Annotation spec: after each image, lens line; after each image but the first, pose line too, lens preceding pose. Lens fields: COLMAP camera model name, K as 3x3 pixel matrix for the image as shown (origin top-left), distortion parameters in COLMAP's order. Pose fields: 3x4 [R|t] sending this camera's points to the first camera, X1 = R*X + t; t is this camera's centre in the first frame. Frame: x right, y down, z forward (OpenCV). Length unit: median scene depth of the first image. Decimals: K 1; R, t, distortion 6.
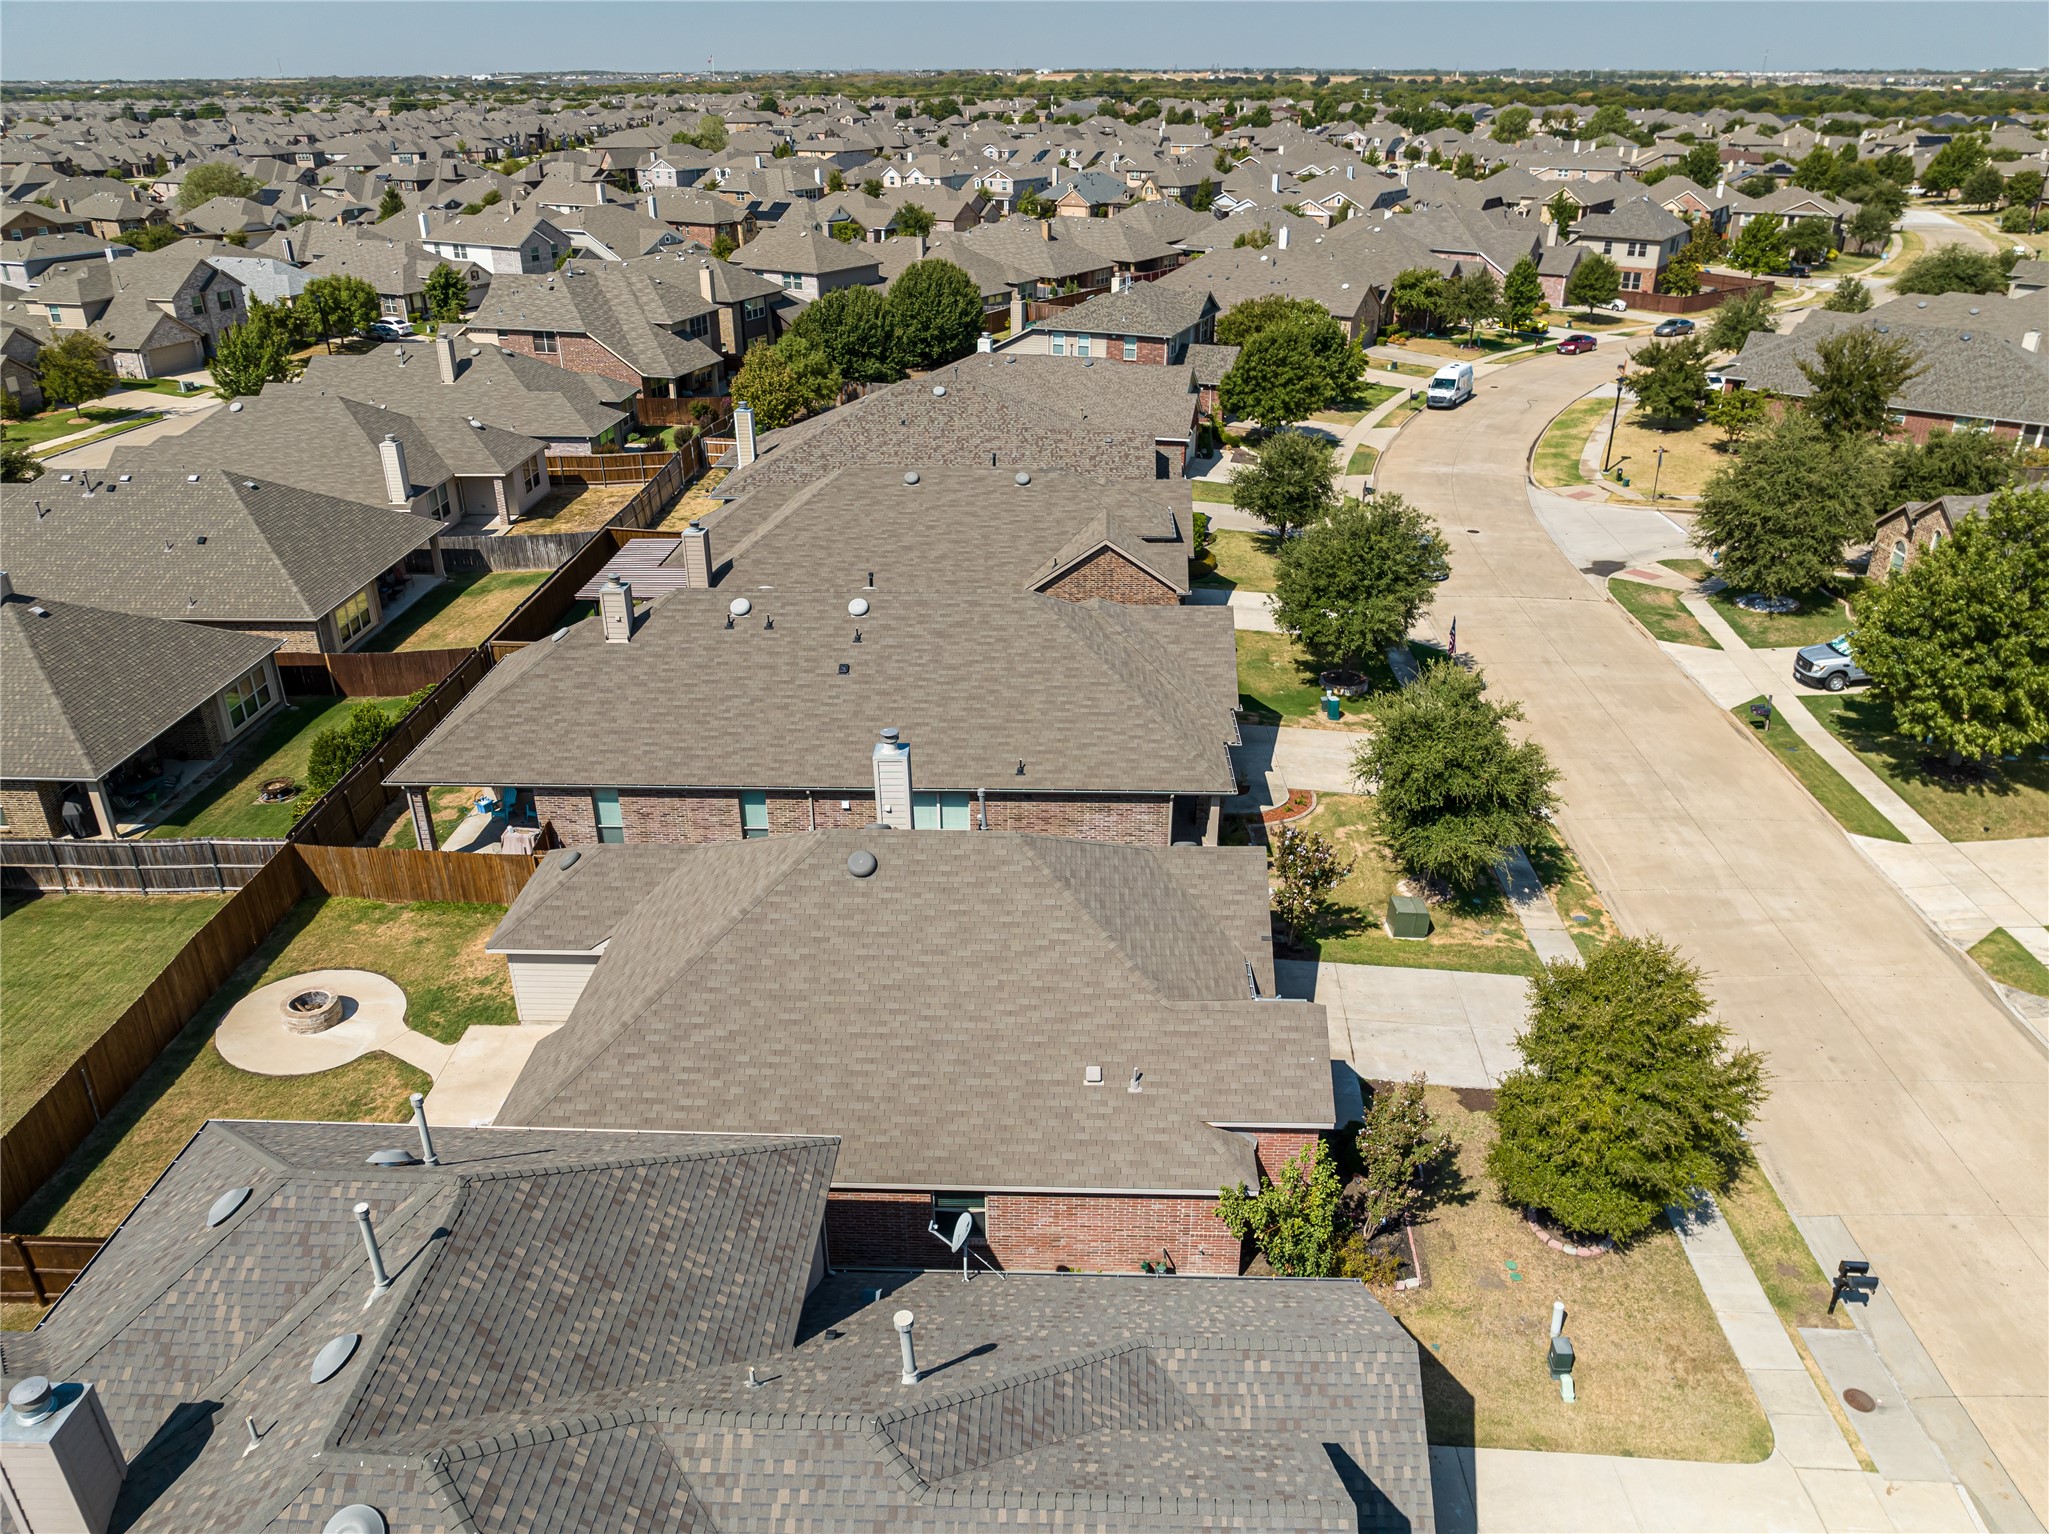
lens RADIAL K [[1438.9, 0, 1024.5], [0, 1438.9, 767.0], [0, 0, 1]] dist [-0.035246, -0.000931]
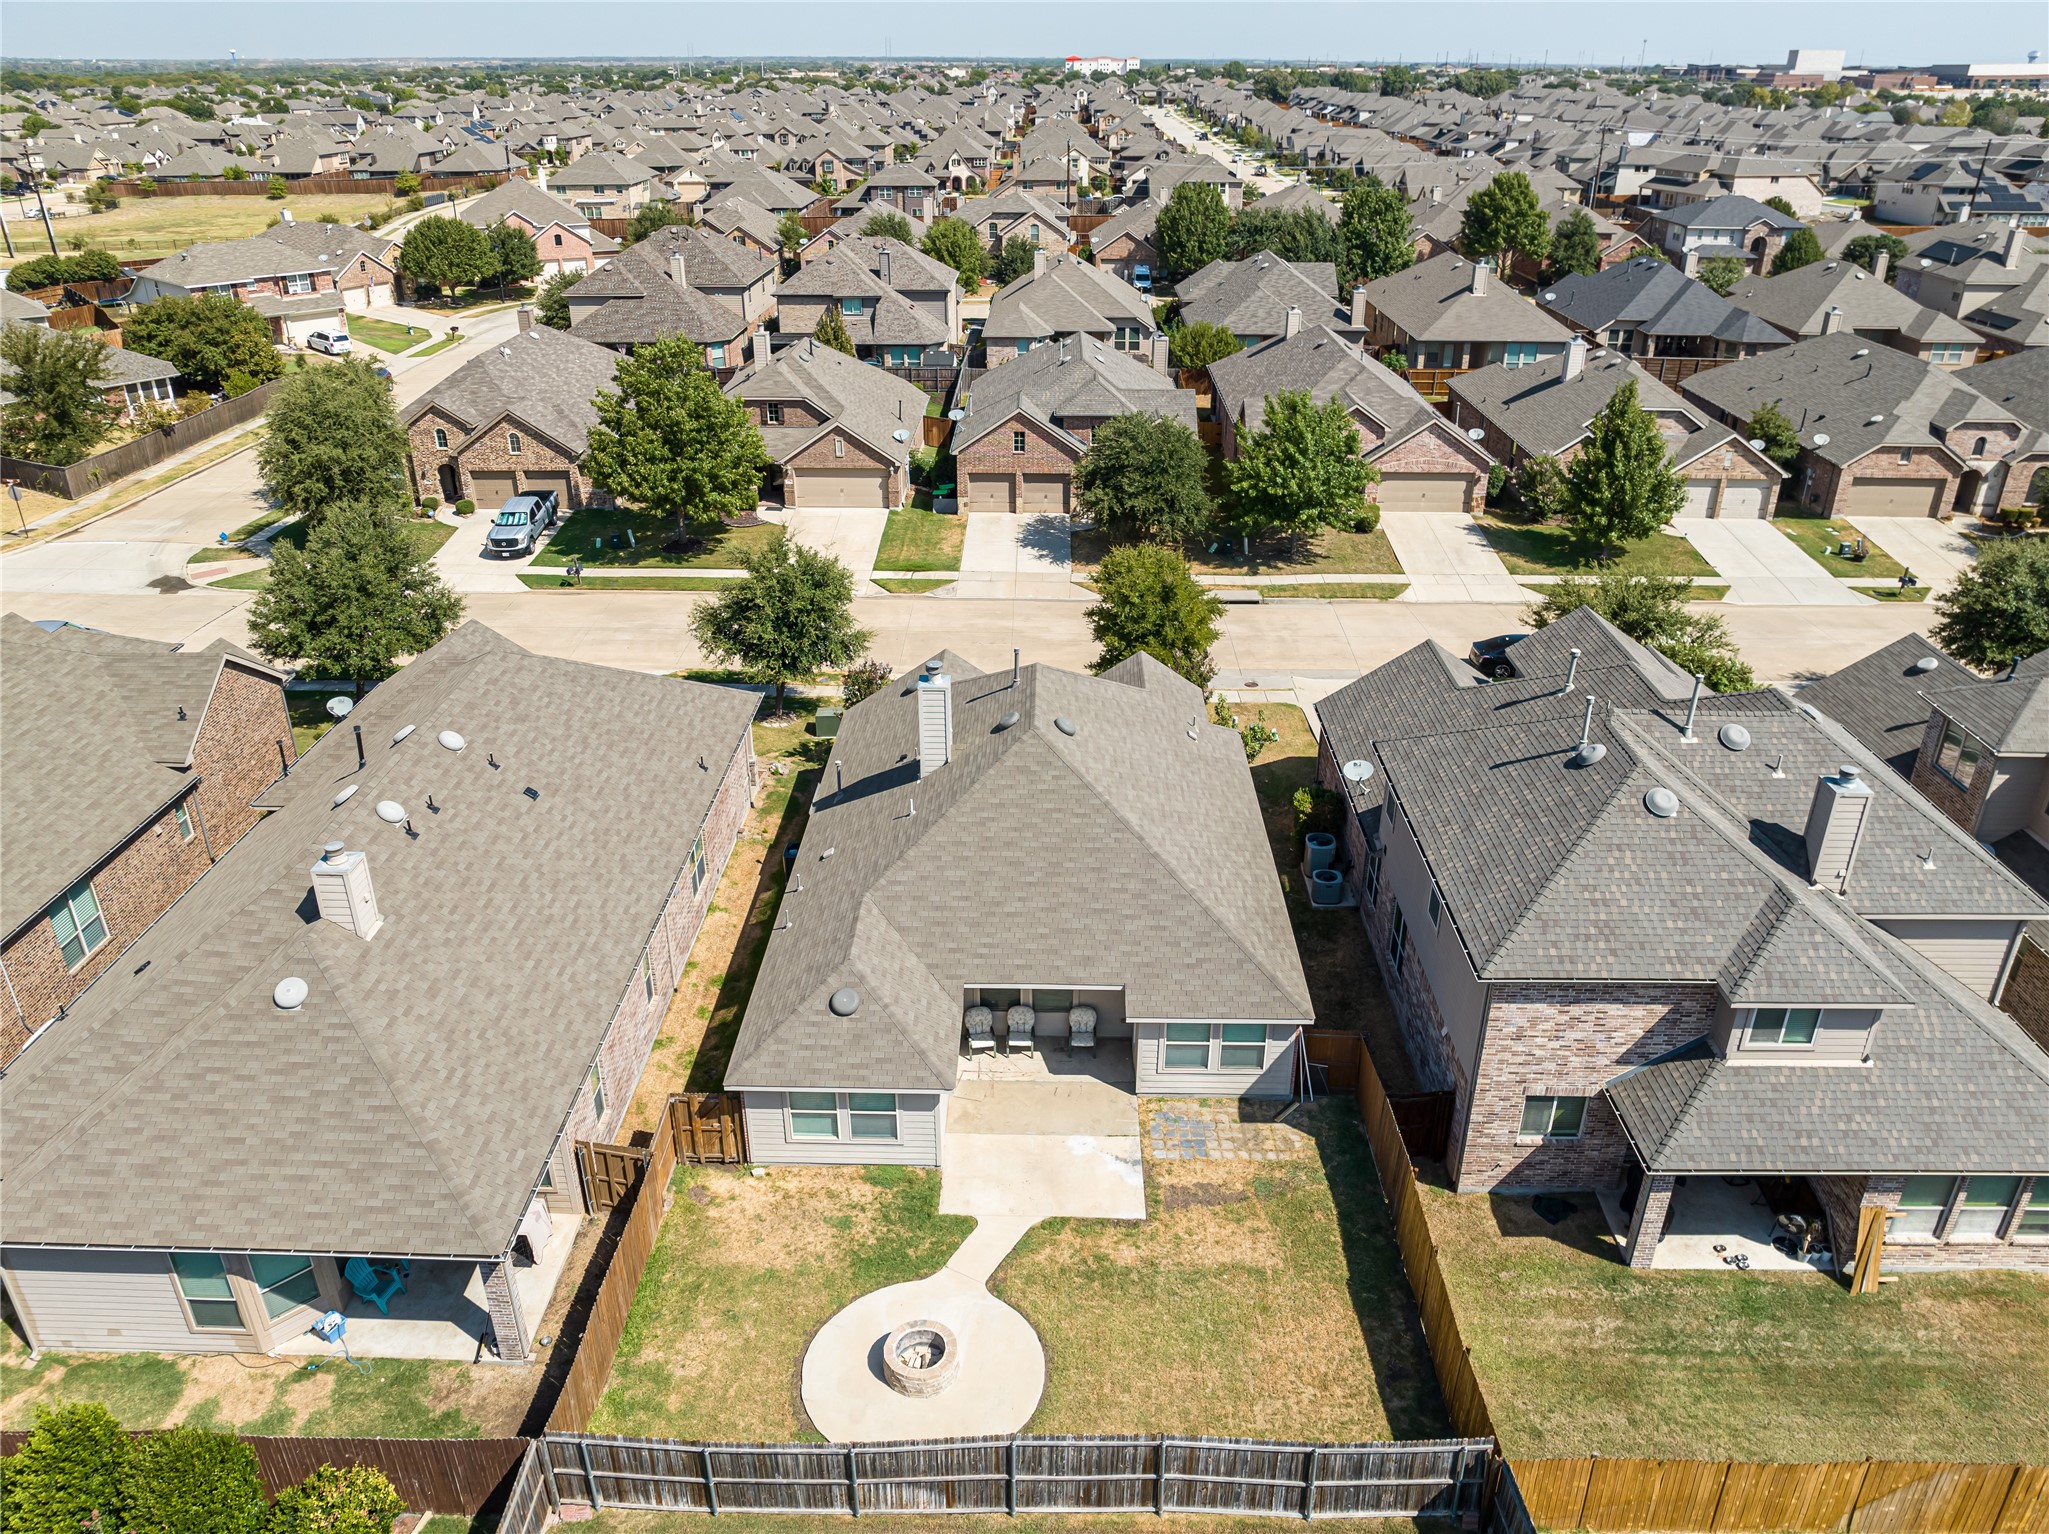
lens RADIAL K [[1438.9, 0, 1024.5], [0, 1438.9, 767.0], [0, 0, 1]] dist [-0.035246, -0.000931]
pose [[-0.005777, -0.442147, 0.896924, -0.857842], [0.440526, 0.804089, 0.399221, -0.283698], [-0.897721, 0.397424, 0.190132, 0.586320]]
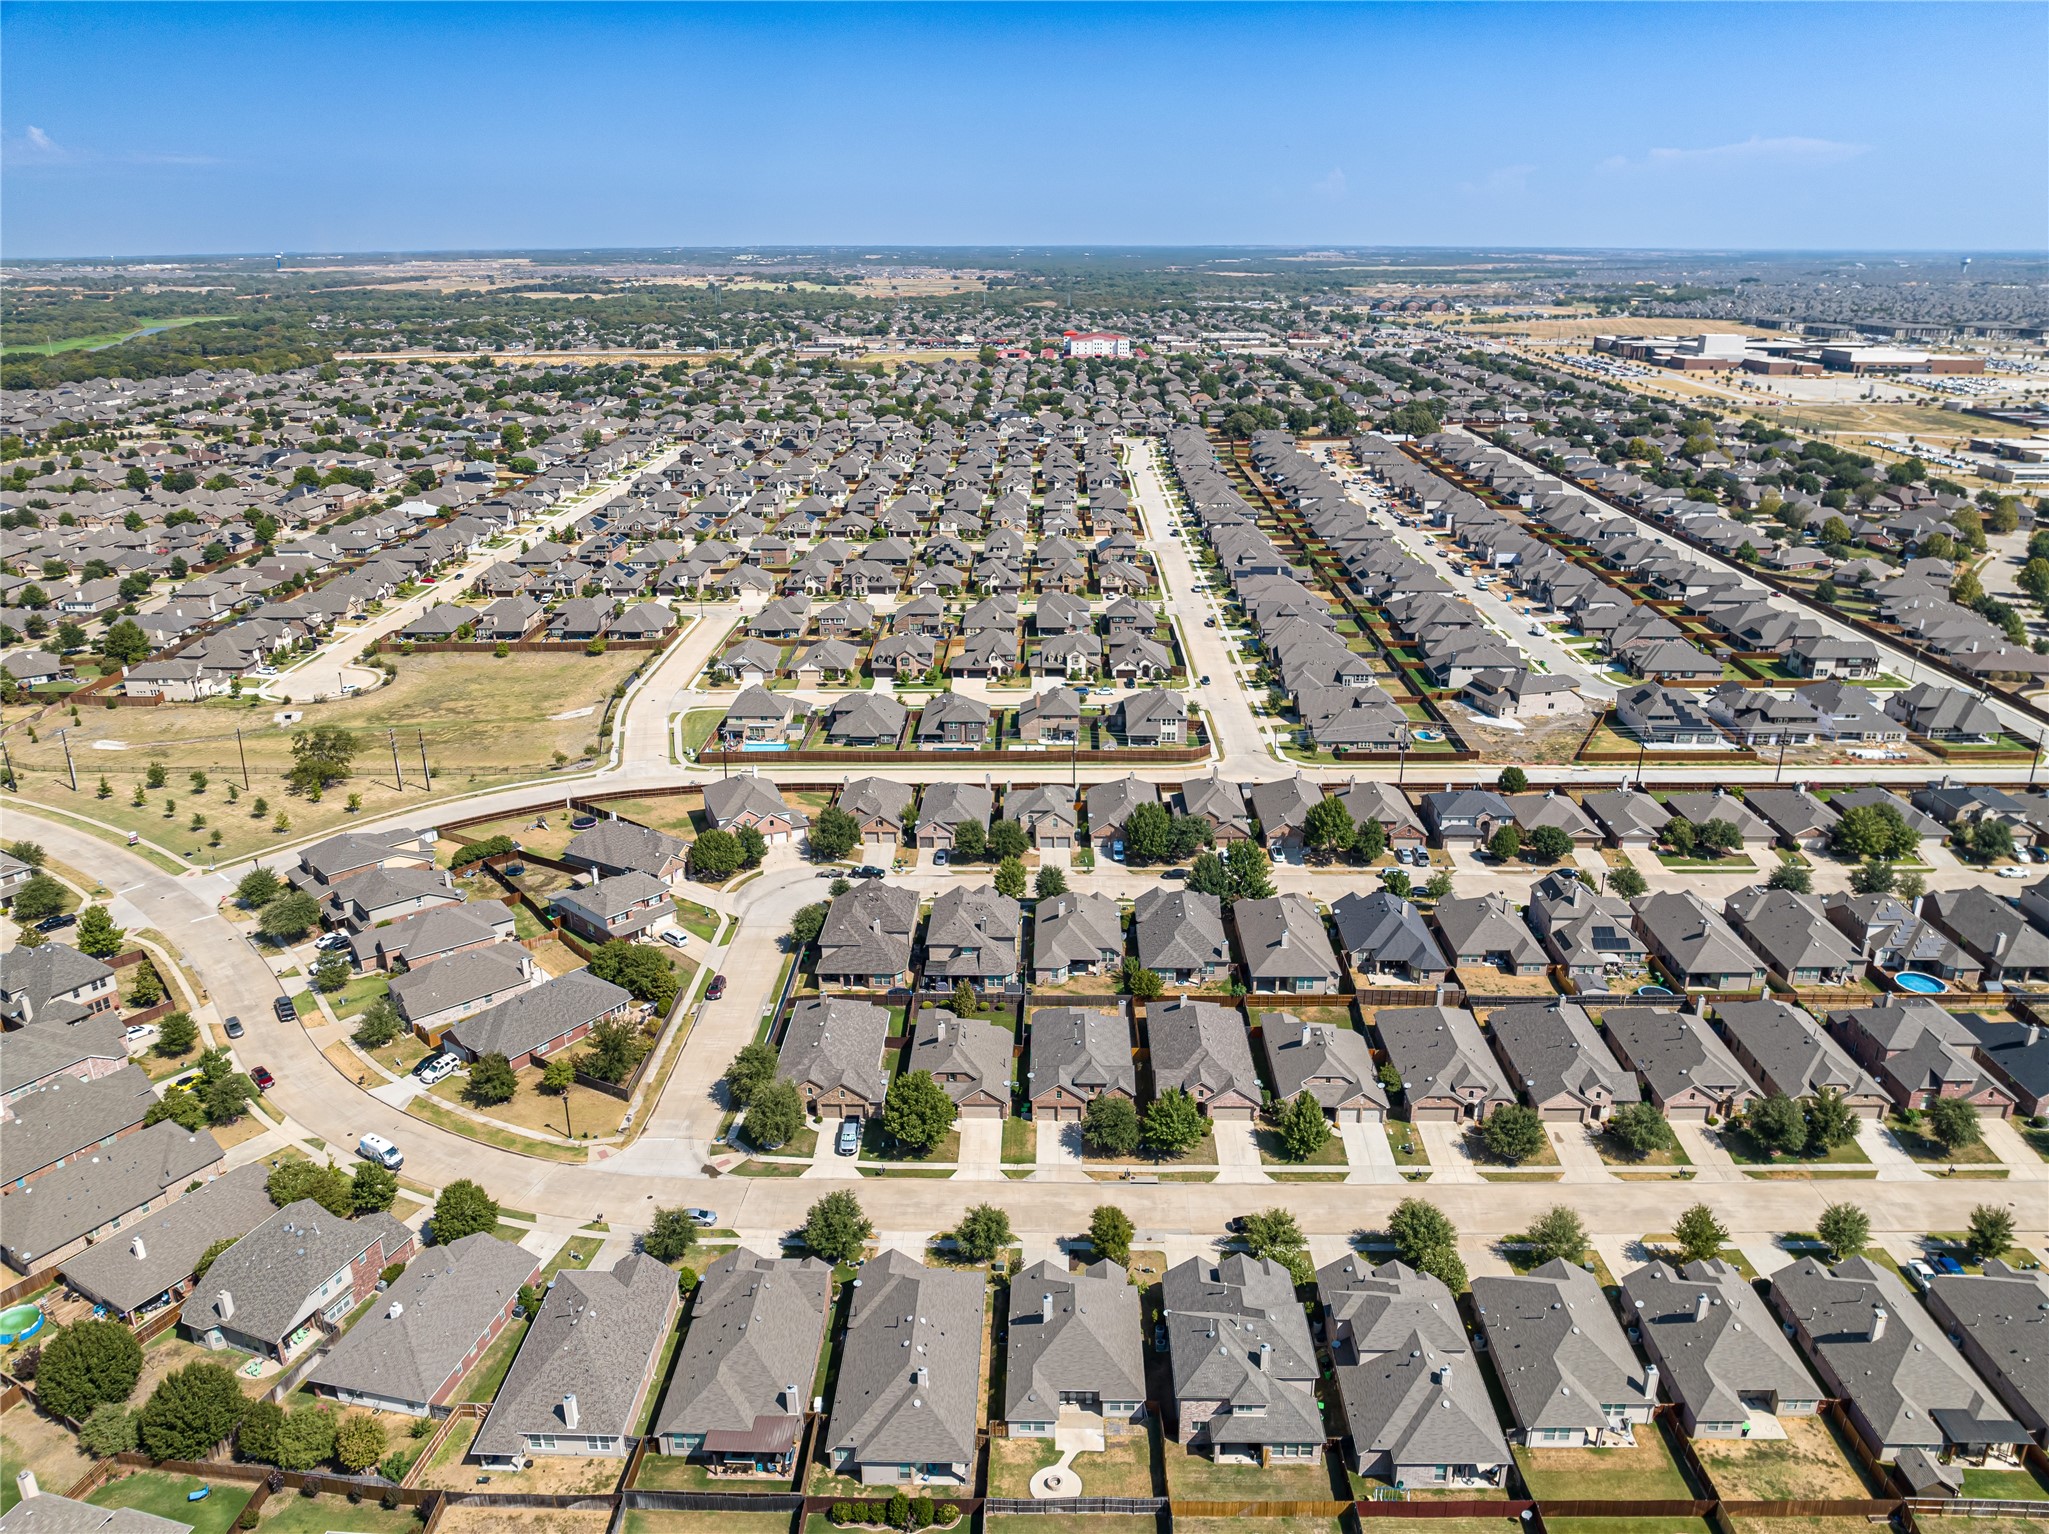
lens RADIAL K [[1458.2, 0, 1024.5], [0, 1458.2, 767.0], [0, 0, 1]] dist [-0.005661, -0.067323]
pose [[-0.008220, -0.349165, 0.937025, -2.659134], [0.443955, 0.838368, 0.316297, -2.022280], [-0.896011, 0.418597, 0.148122, -0.140191]]
